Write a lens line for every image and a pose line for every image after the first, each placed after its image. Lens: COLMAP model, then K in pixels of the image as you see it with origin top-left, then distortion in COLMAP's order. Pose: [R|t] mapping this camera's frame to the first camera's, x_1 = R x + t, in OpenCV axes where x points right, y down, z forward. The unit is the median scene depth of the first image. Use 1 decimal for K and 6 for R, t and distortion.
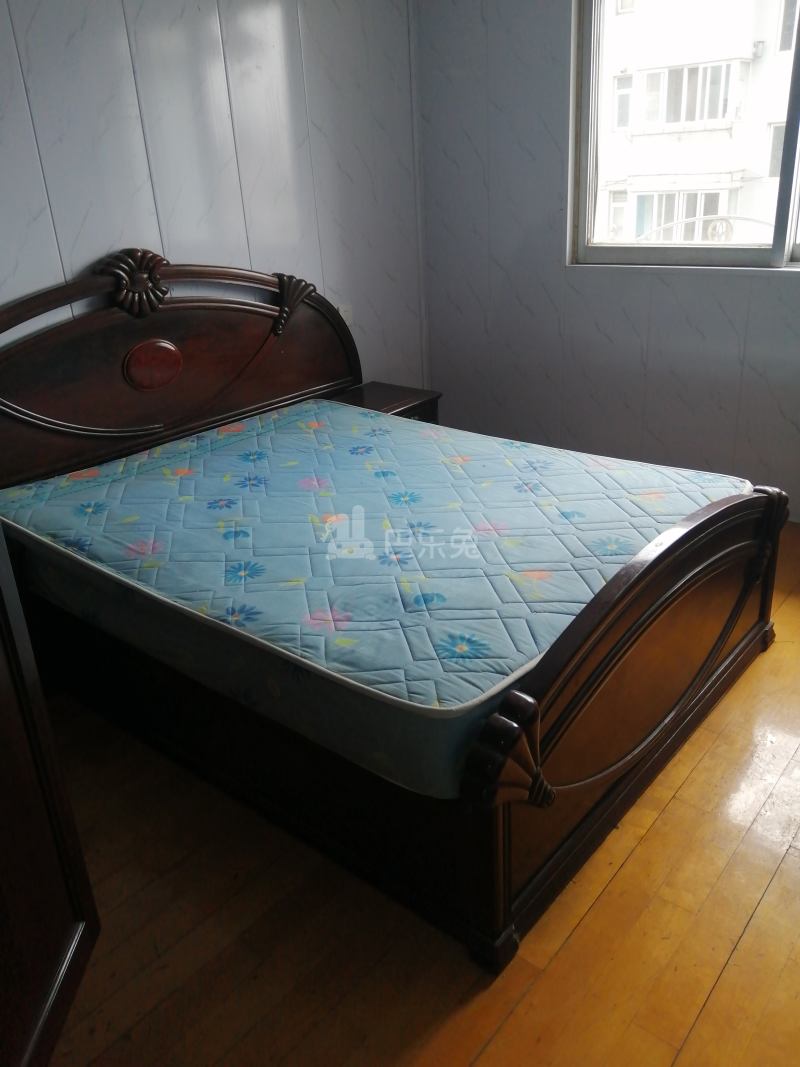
lens RADIAL K [[818.2, 0, 400.0], [0, 818.2, 533.5], [0, 0, 1]] dist [0.055774, -0.166372]
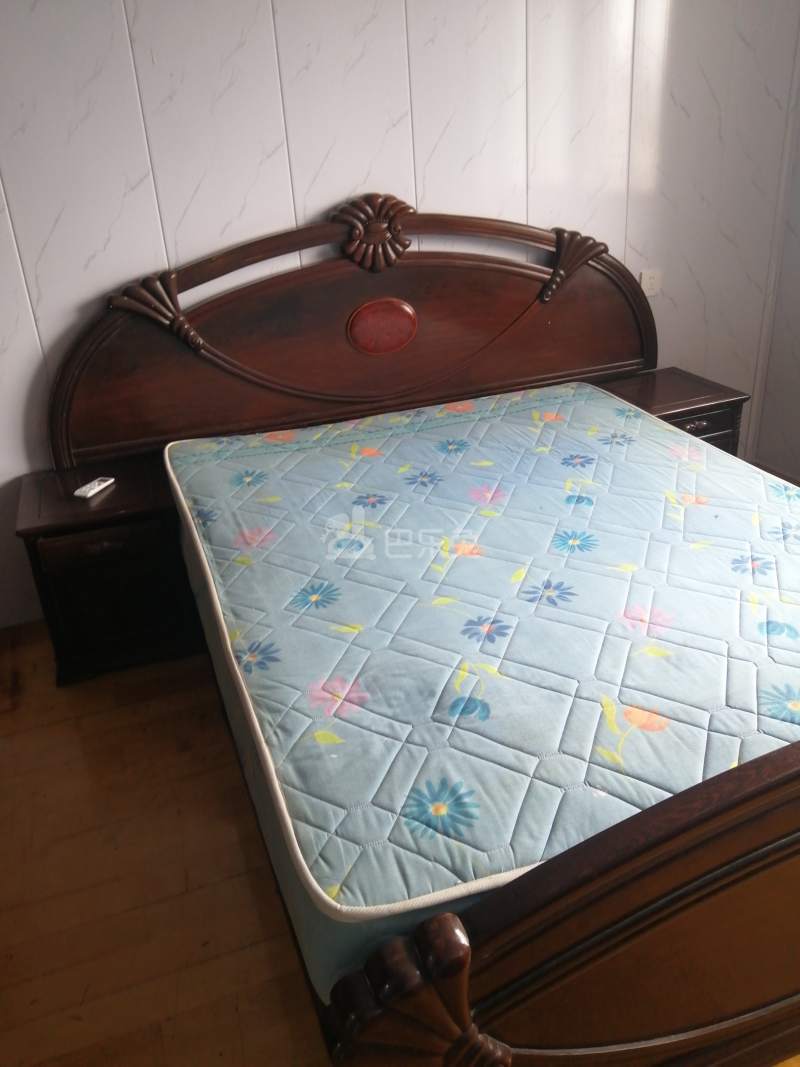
lens RADIAL K [[834.5, 0, 401.2], [0, 834.5, 513.6], [0, 0, 1]] dist [0.078624, -0.179613]
pose [[0.870659, 0.205111, -0.447083, 0.184430], [-0.187027, 0.978690, 0.084779, -0.092416], [0.454945, 0.009803, 0.890466, 0.208936]]
